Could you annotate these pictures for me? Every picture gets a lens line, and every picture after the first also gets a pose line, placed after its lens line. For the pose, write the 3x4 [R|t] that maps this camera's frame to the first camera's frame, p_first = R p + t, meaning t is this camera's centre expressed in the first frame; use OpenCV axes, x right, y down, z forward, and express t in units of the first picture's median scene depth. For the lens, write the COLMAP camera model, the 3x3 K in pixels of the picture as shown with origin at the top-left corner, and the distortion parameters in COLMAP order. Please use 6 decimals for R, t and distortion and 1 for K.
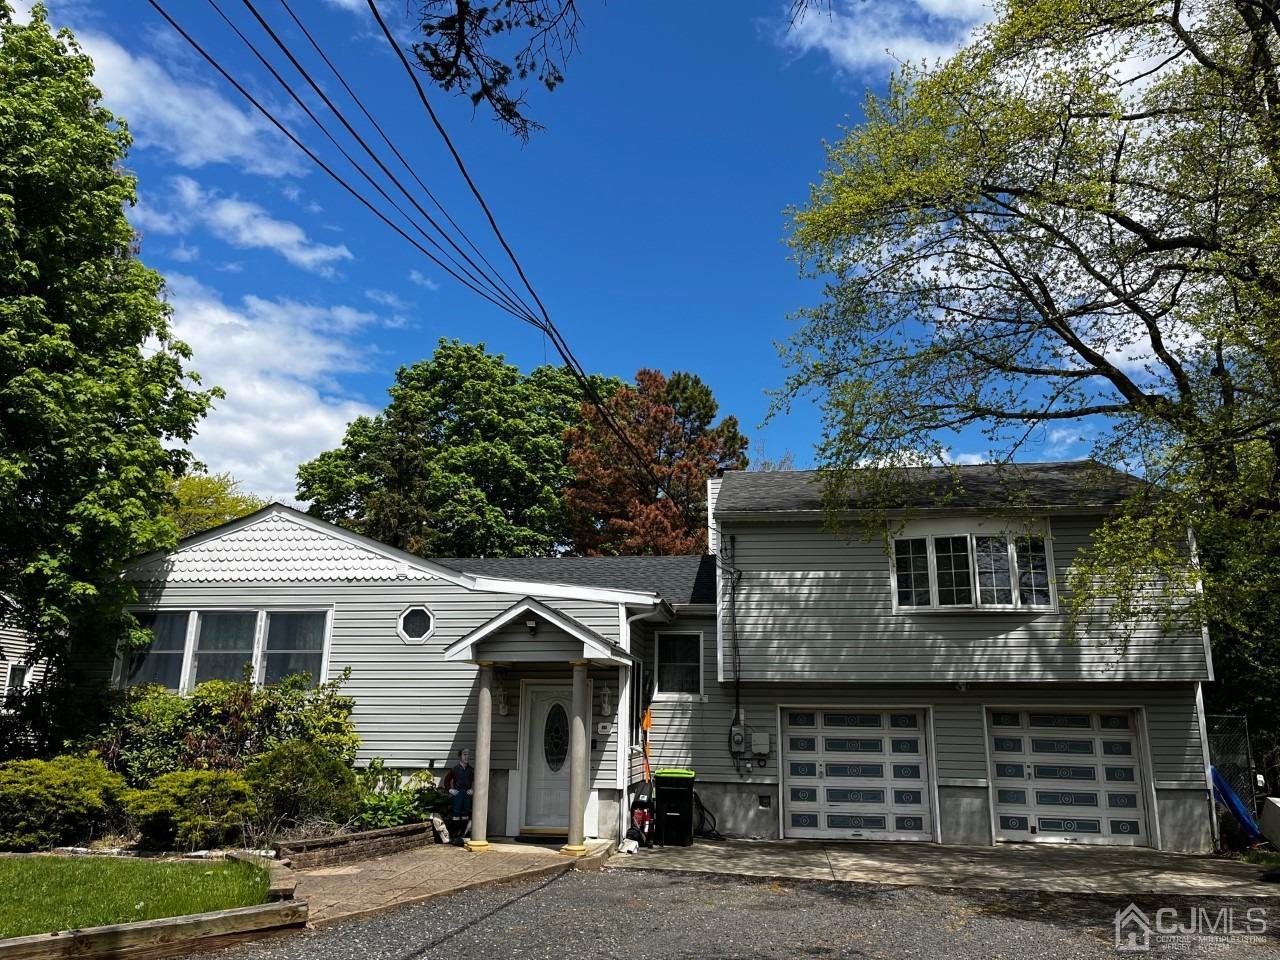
lens RADIAL K [[984.6, 0, 644.2], [0, 984.6, 474.7], [0, 0, 1]] dist [0.049710, -0.084336]
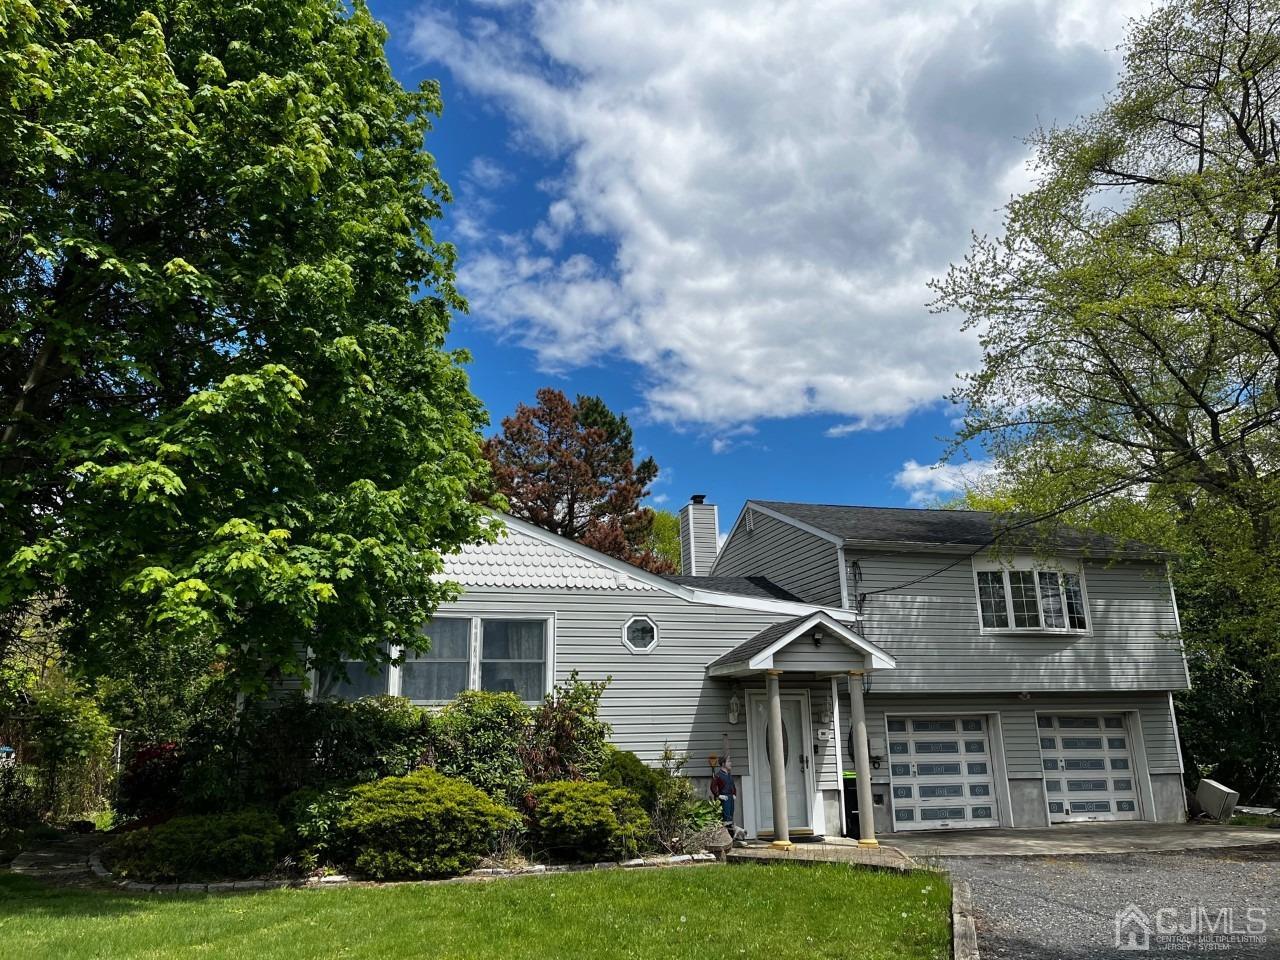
lens RADIAL K [[984.6, 0, 644.2], [0, 984.6, 474.7], [0, 0, 1]] dist [0.049710, -0.084336]
pose [[0.917086, 0.081868, 0.390192, -0.604084], [-0.071225, 0.996588, -0.041695, 0.029032], [-0.392275, 0.010446, 0.919789, 0.067557]]
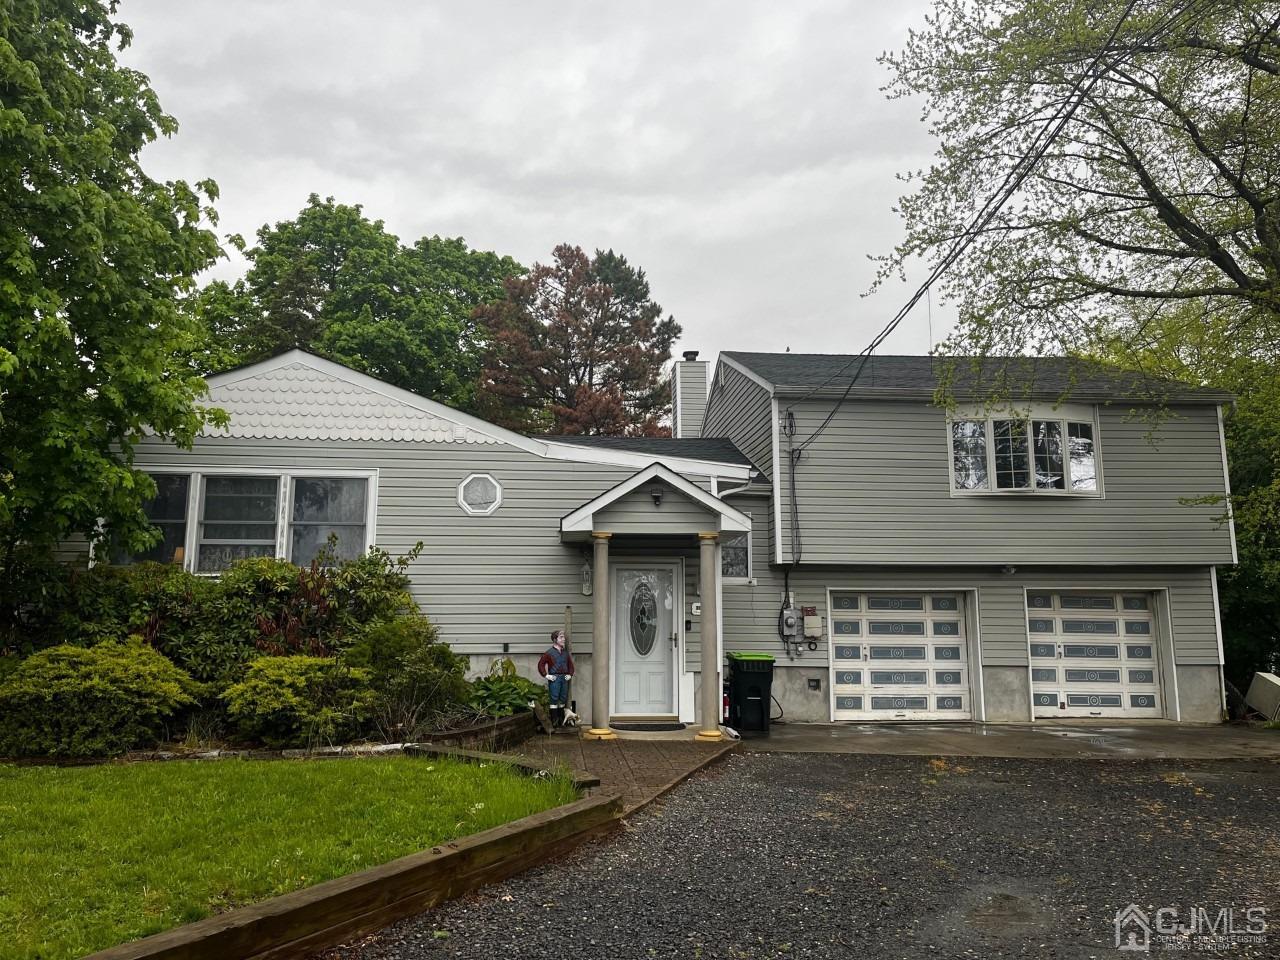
lens RADIAL K [[976.8, 0, 640.0], [0, 976.8, 480.0], [0, 0, 1]] dist [0.068674, -0.105544]
pose [[0.973338, 0.025402, 0.227966, -0.277143], [-0.046950, 0.994870, 0.089603, 0.052041], [-0.224521, -0.097917, 0.969537, 0.123447]]
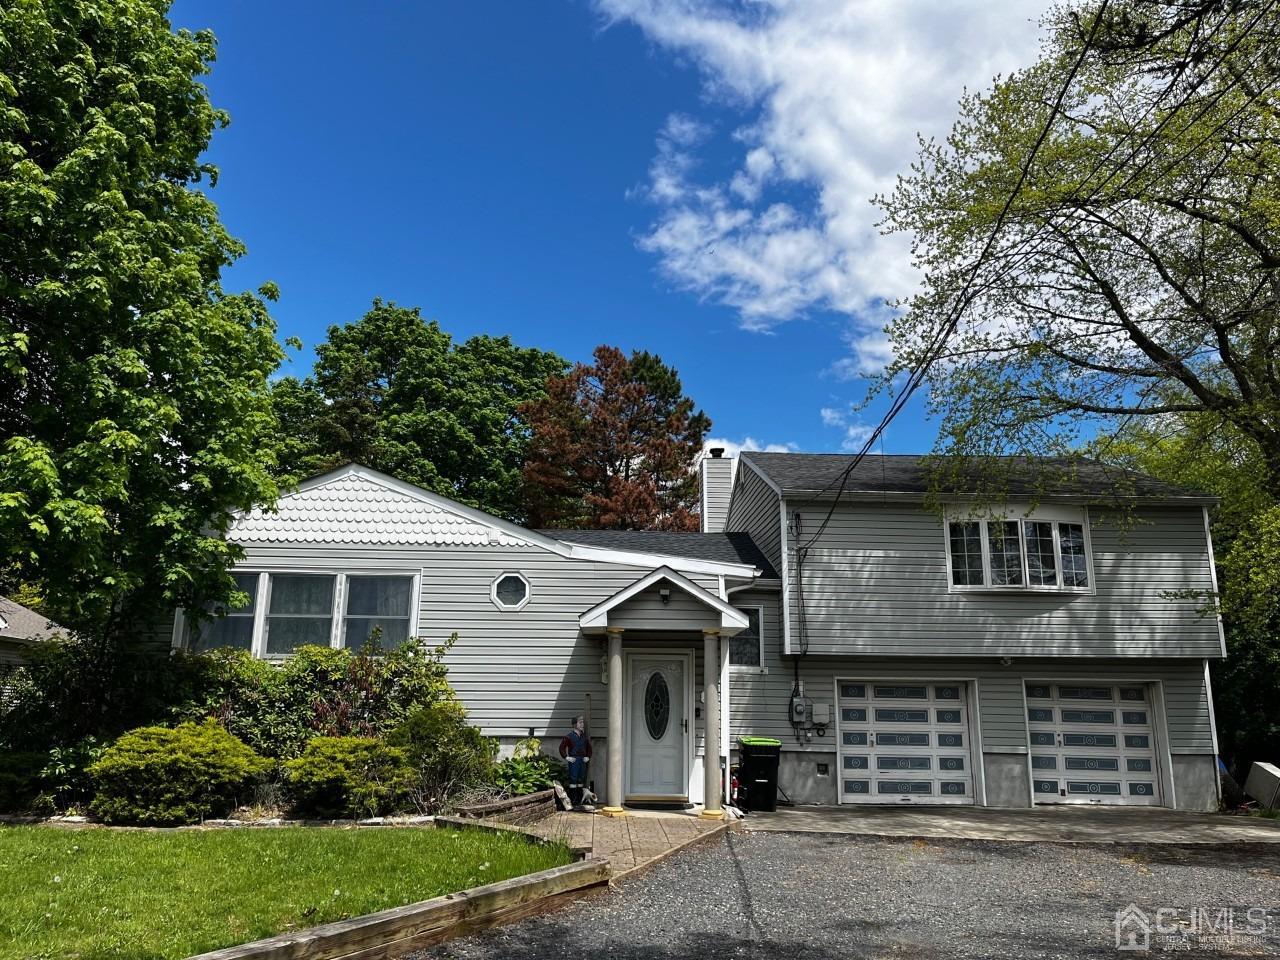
lens RADIAL K [[989.8, 0, 641.6], [0, 989.8, 484.4], [0, 0, 1]] dist [0.061861, -0.100353]
pose [[0.984039, 0.040185, 0.173354, -0.264977], [-0.044790, 0.998738, 0.022732, 0.016426], [-0.172222, -0.030134, 0.984597, 0.011263]]
